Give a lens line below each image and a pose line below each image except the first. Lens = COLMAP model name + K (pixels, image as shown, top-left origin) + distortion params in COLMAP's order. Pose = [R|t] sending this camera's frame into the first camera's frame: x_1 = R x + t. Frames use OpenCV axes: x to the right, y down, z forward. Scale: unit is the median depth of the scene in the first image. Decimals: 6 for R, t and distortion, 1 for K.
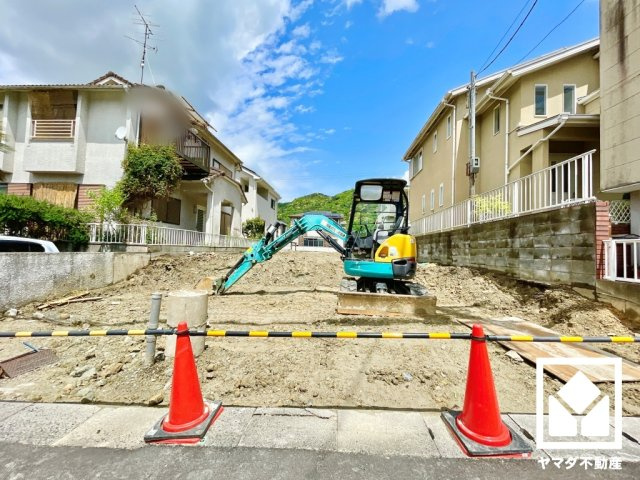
lens RADIAL K [[267.3, 0, 319.9], [0, 267.3, 239.1], [0, 0, 1]] dist [-0.003634, -0.000322]
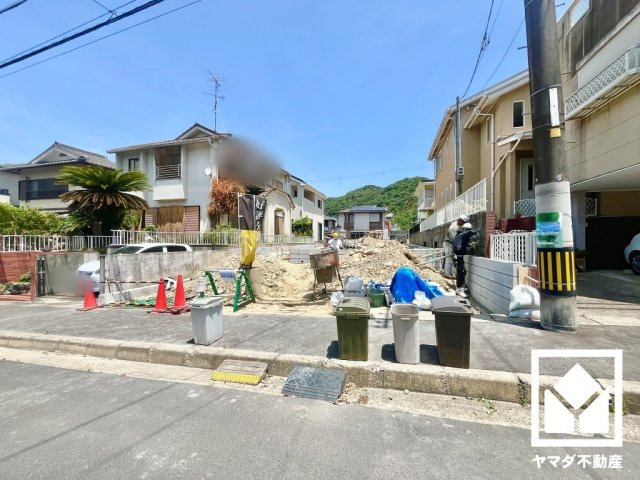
lens RADIAL K [[259.8, 0, 318.6], [0, 259.8, 239.8], [0, 0, 1]] dist [-0.003251, -0.000405]
pose [[0.977222, -0.035080, -0.209299, 0.188659], [0.041347, 0.998816, 0.025642, -0.025793], [0.208151, -0.033712, 0.977515, -0.376928]]
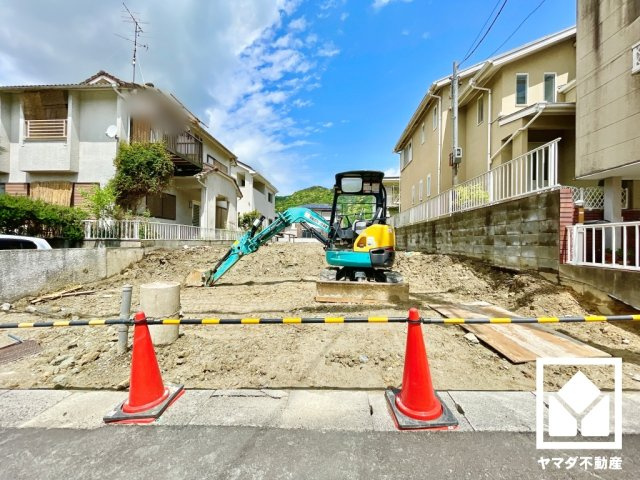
lens RADIAL K [[259.3, 0, 319.8], [0, 259.3, 239.1], [0, 0, 1]] dist [-0.004106, -0.000244]
pose [[0.999773, -0.021223, -0.002017, 0.052768], [0.021276, 0.999274, 0.031617, 0.001216], [0.001345, -0.031652, 0.999498, -0.004389]]
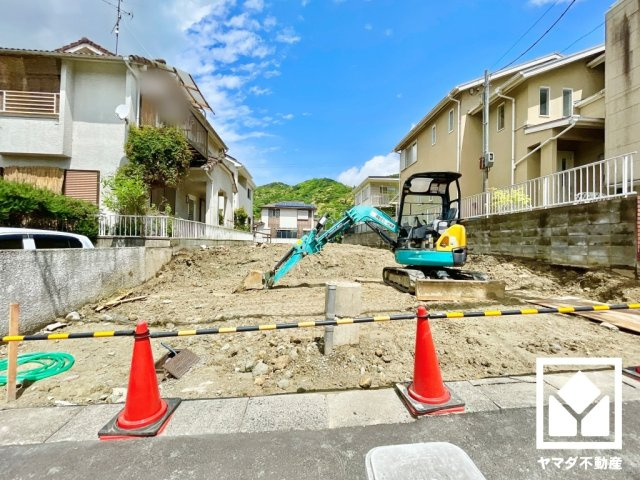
lens RADIAL K [[278.2, 0, 319.6], [0, 278.2, 239.1], [0, 0, 1]] dist [-0.003291, -0.000832]
pose [[0.989893, -0.013858, 0.141139, -0.274342], [0.009646, 0.999489, 0.030483, -0.000216], [-0.141489, -0.028814, 0.989520, -0.012350]]
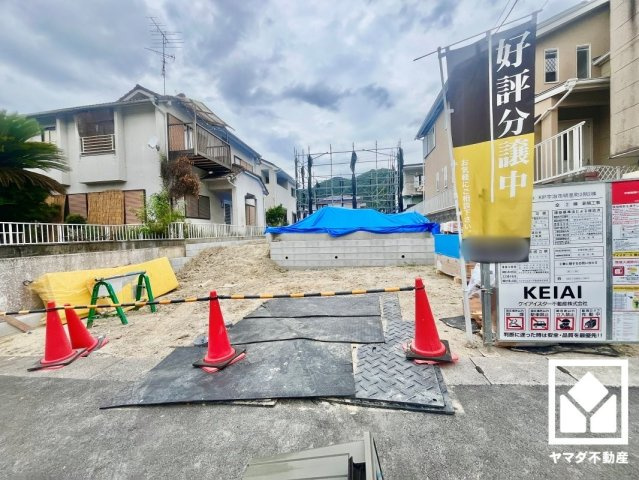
lens RADIAL K [[259.3, 0, 318.1], [0, 259.3, 239.8], [0, 0, 1]] dist [-0.003251, -0.000405]
pose [[0.993244, -0.062929, -0.097496, 0.036756], [0.069208, 0.995648, 0.062414, -0.006236], [0.093144, -0.068740, 0.993277, -0.065181]]
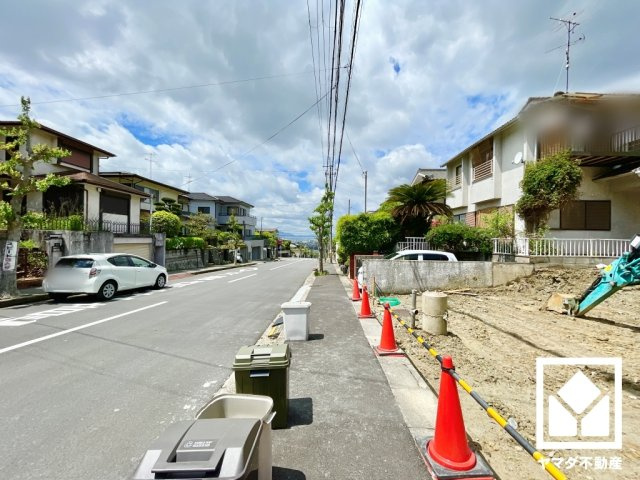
lens RADIAL K [[259.3, 0, 319.8], [0, 259.3, 239.1], [0, 0, 1]] dist [-0.004106, -0.000244]
pose [[0.038213, -0.036274, -0.998611, 0.384902], [0.025168, 0.999059, -0.035327, -0.033299], [0.998953, -0.023783, 0.039090, 0.101053]]
